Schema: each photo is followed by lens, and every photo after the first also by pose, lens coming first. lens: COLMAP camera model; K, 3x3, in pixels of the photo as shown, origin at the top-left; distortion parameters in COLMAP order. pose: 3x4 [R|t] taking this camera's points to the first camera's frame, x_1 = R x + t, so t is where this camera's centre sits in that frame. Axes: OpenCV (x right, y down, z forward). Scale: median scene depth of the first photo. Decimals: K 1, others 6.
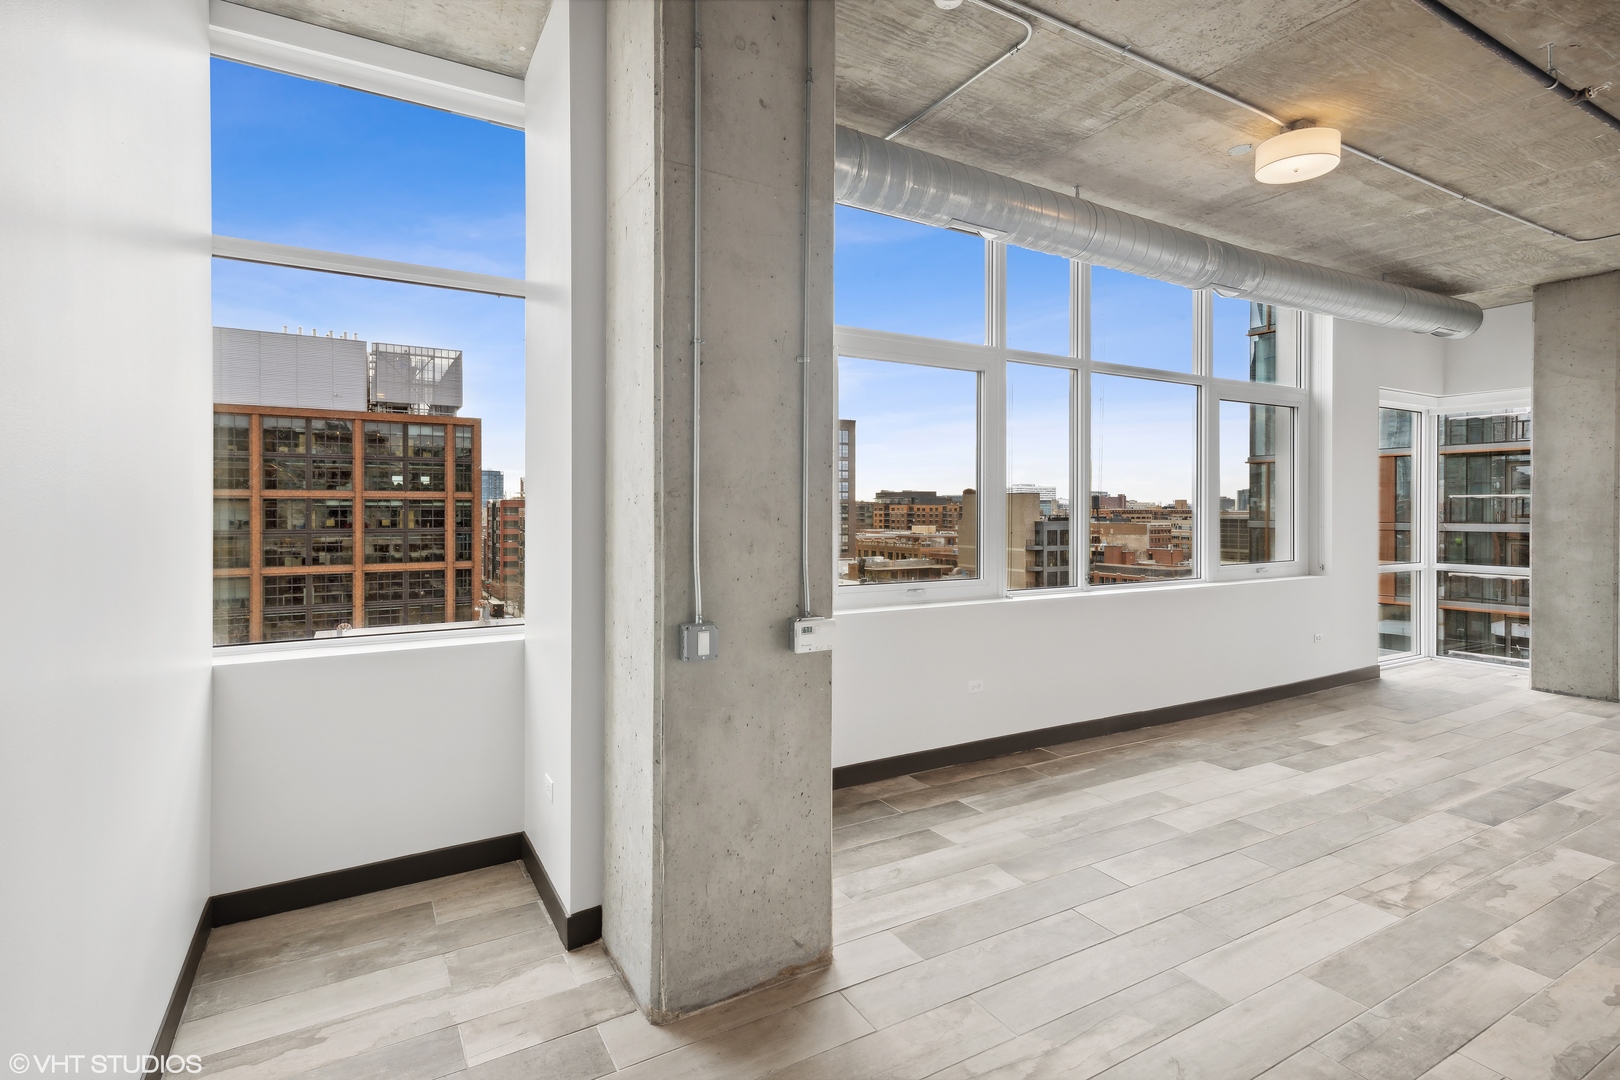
lens RADIAL K [[786.9, 0, 811.6], [0, 786.9, 510.2], [0, 0, 1]] dist [0.021626, -0.003556]
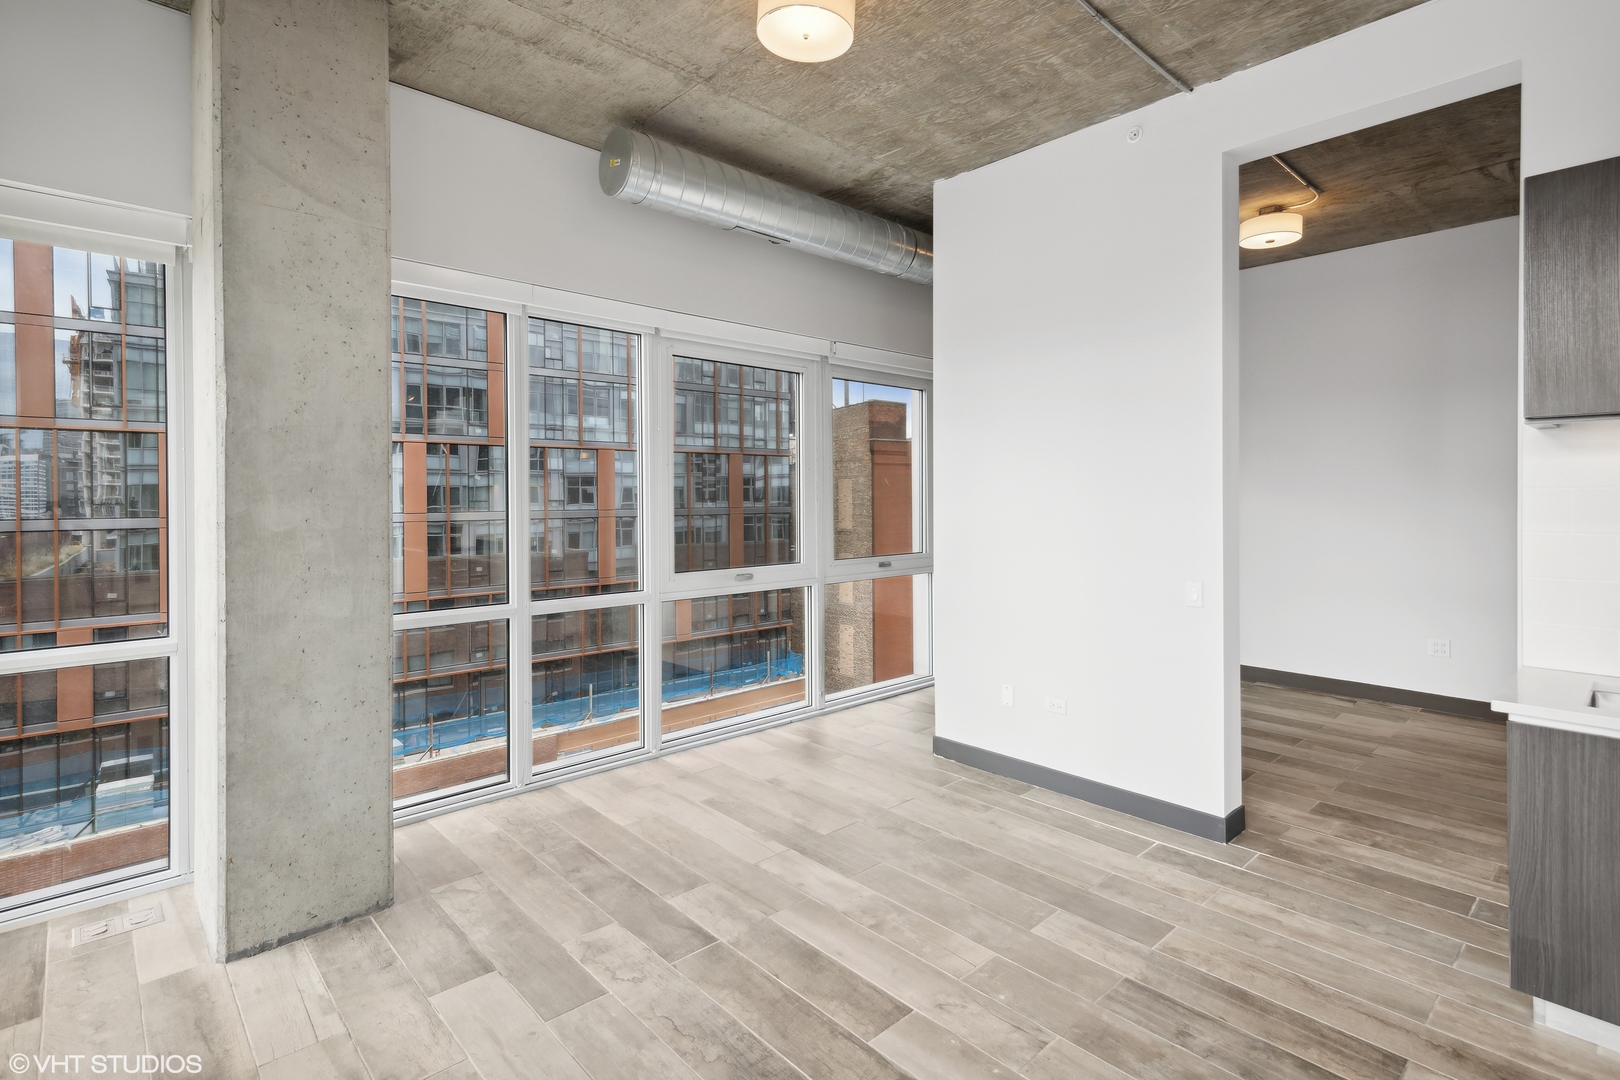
lens RADIAL K [[786.9, 0, 816.5], [0, 786.9, 503.4], [0, 0, 1]] dist [0.021626, -0.003556]
pose [[-0.214673, -0.008519, 0.976649, 0.778302], [0.007403, 0.999919, 0.010349, -0.004863], [-0.976658, 0.009452, -0.214592, 1.360686]]
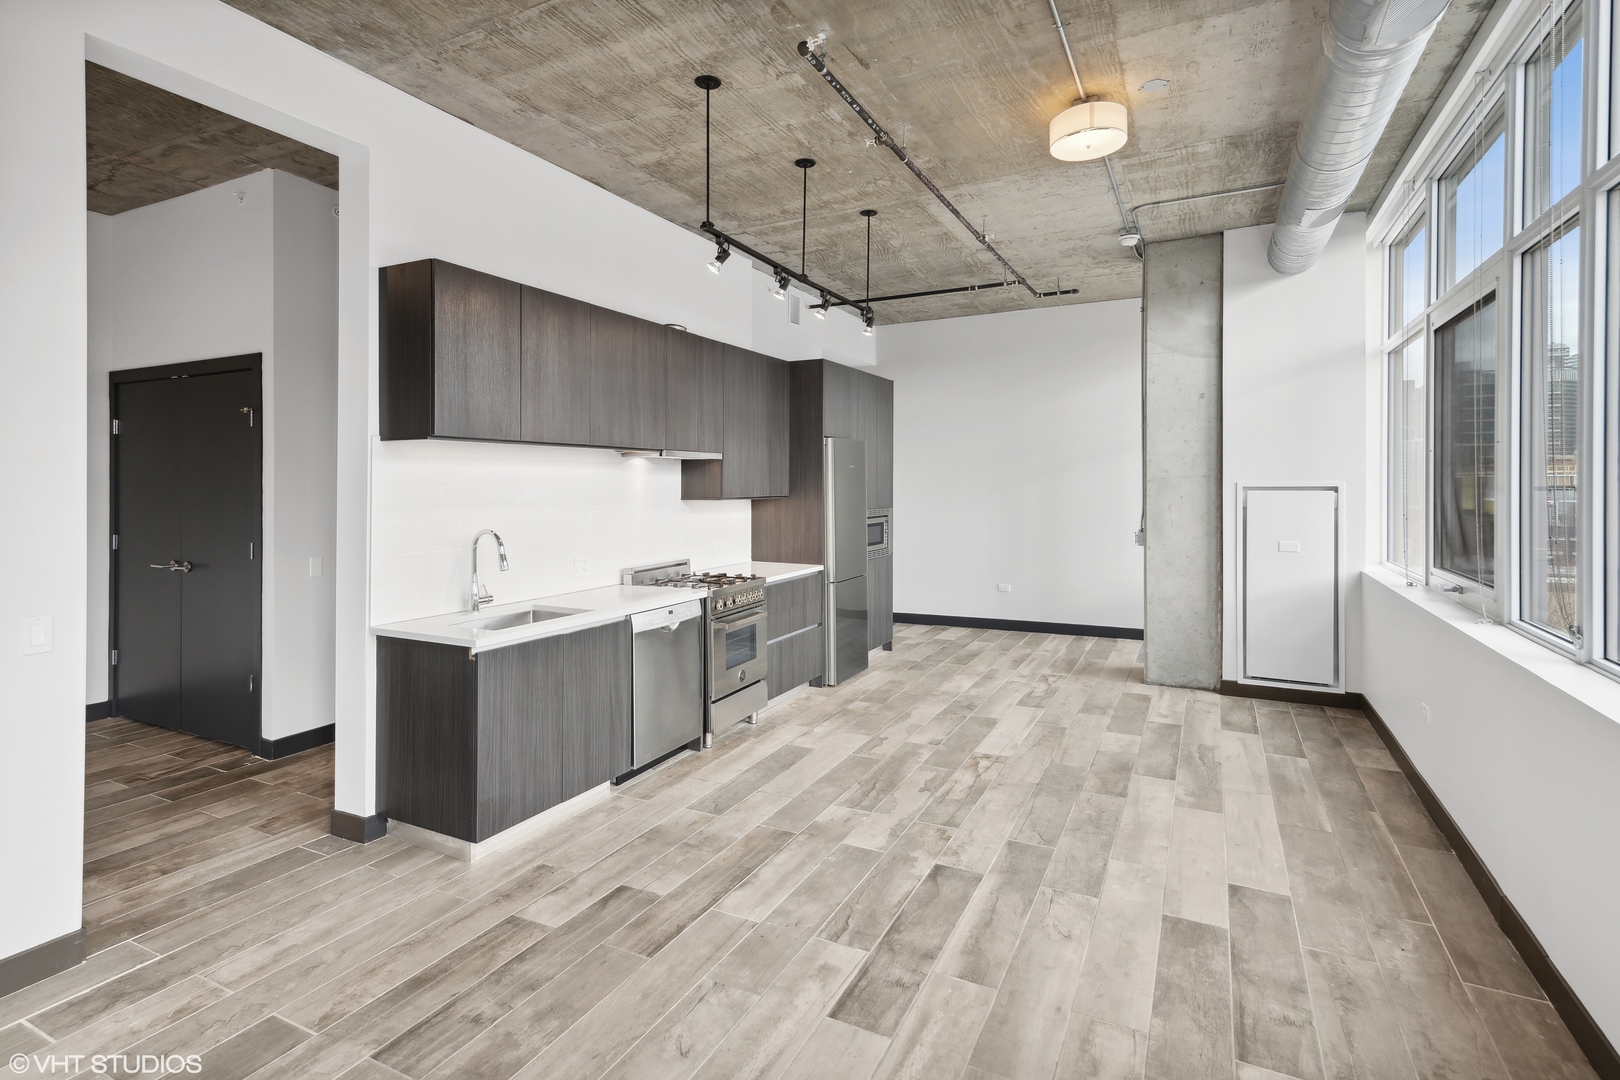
lens RADIAL K [[786.9, 0, 800.9], [0, 786.9, 494.6], [0, 0, 1]] dist [0.021626, -0.003556]
pose [[-0.847609, 0.006627, -0.530580, 1.396506], [-0.000815, 0.999905, 0.013790, -0.009958], [0.530621, 0.012121, -0.847523, 1.607118]]
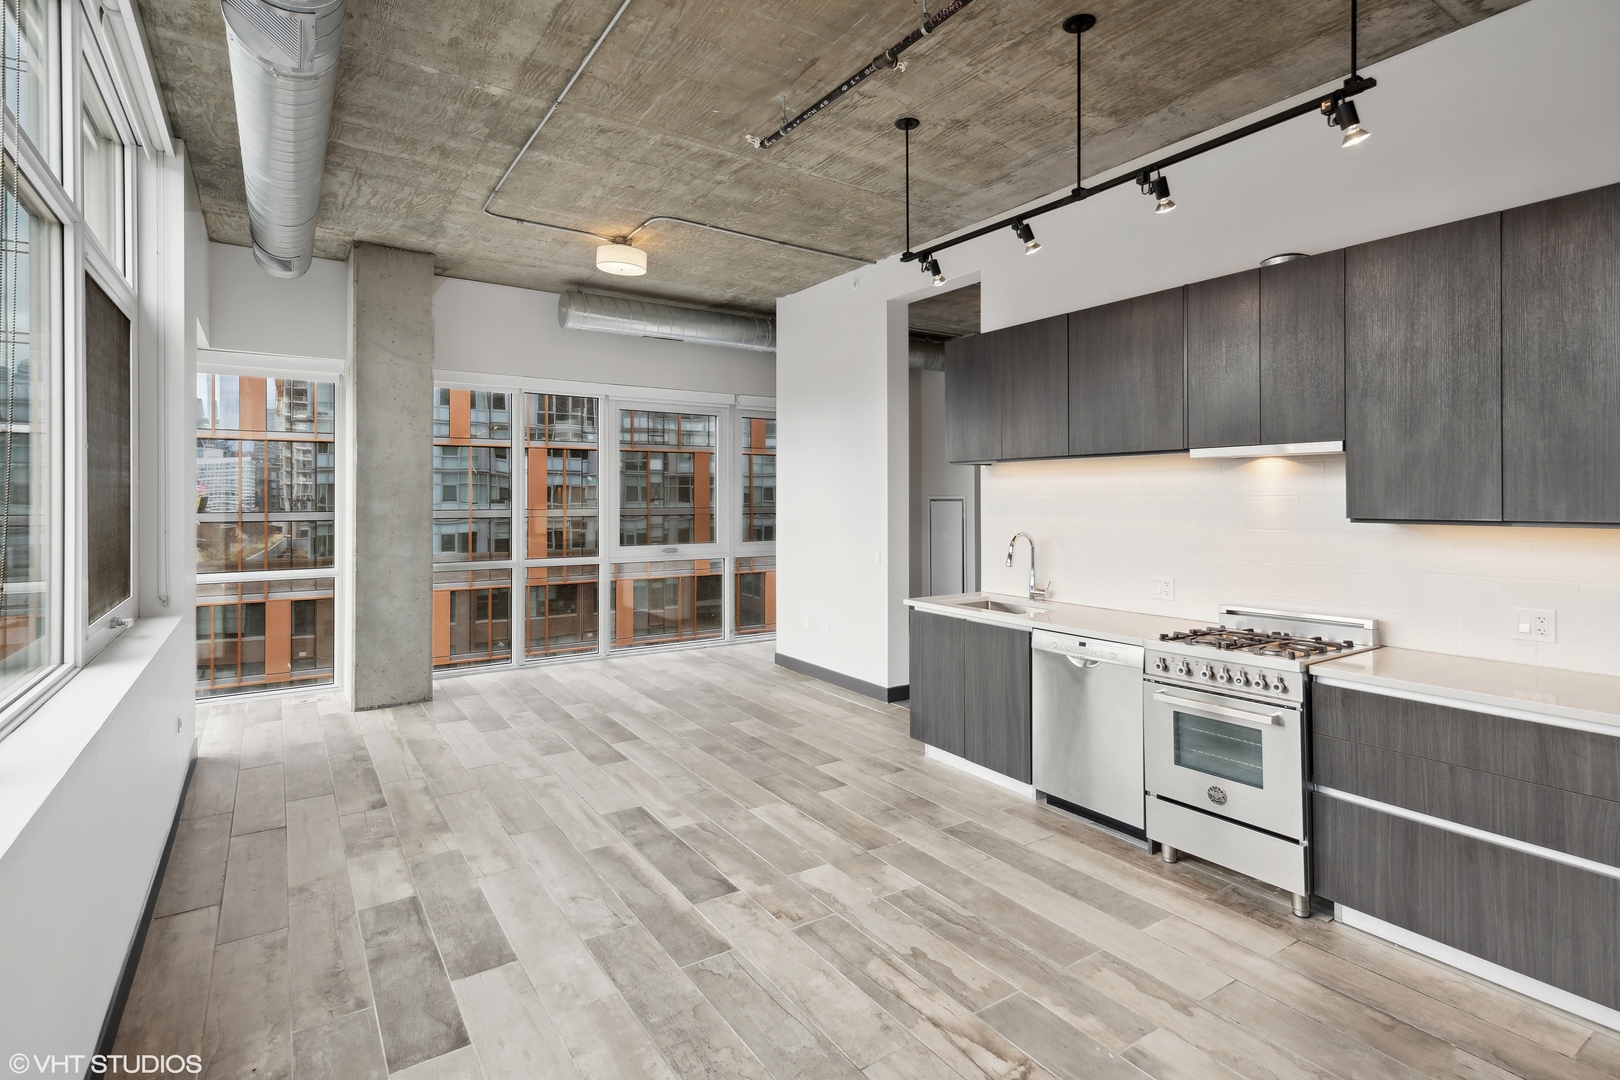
lens RADIAL K [[786.9, 0, 811.6], [0, 786.9, 496.6], [0, 0, 1]] dist [0.021626, -0.003556]
pose [[-0.061669, -0.001768, 0.998095, 0.037086], [0.003091, 0.999993, 0.001963, -0.010451], [-0.998092, 0.003207, -0.061664, 0.958993]]
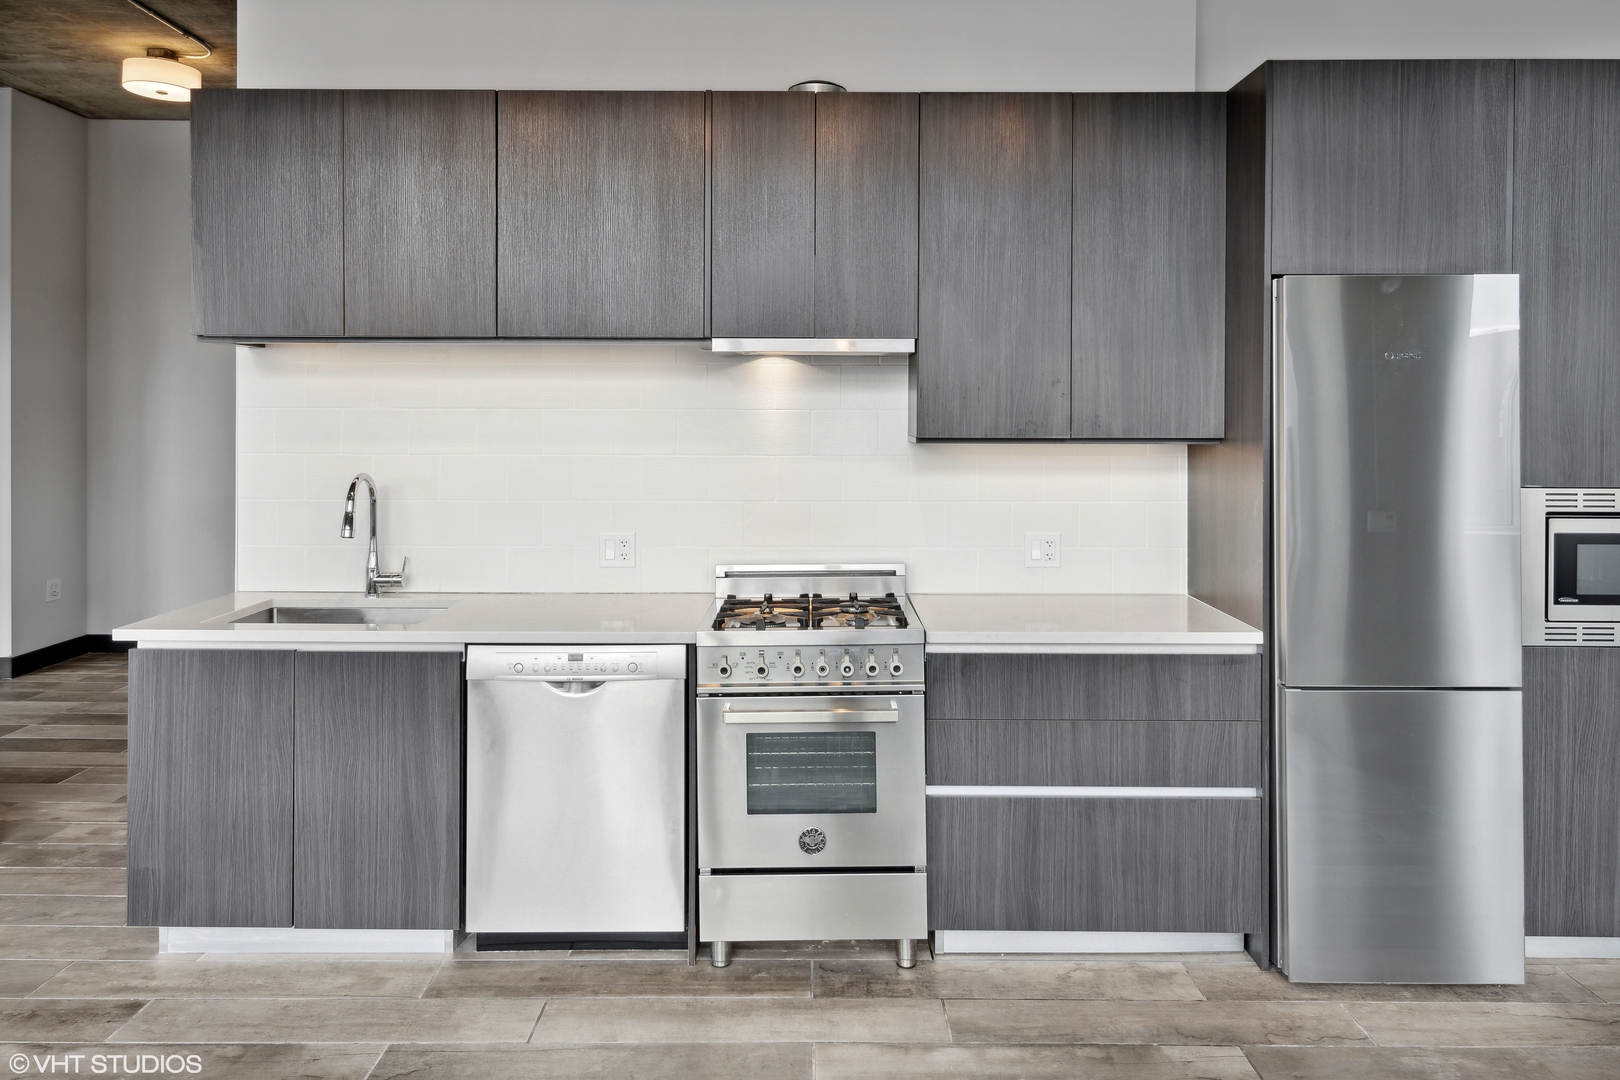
lens RADIAL K [[1117.2, 0, 807.7], [0, 1117.2, 424.0], [0, 0, 1]] dist [0.018810, -0.006418]
pose [[-0.858860, -0.008880, 0.512134, 0.417857], [-0.004688, 0.999944, 0.009477, -0.004231], [-0.512189, 0.005739, -0.858853, 1.173525]]
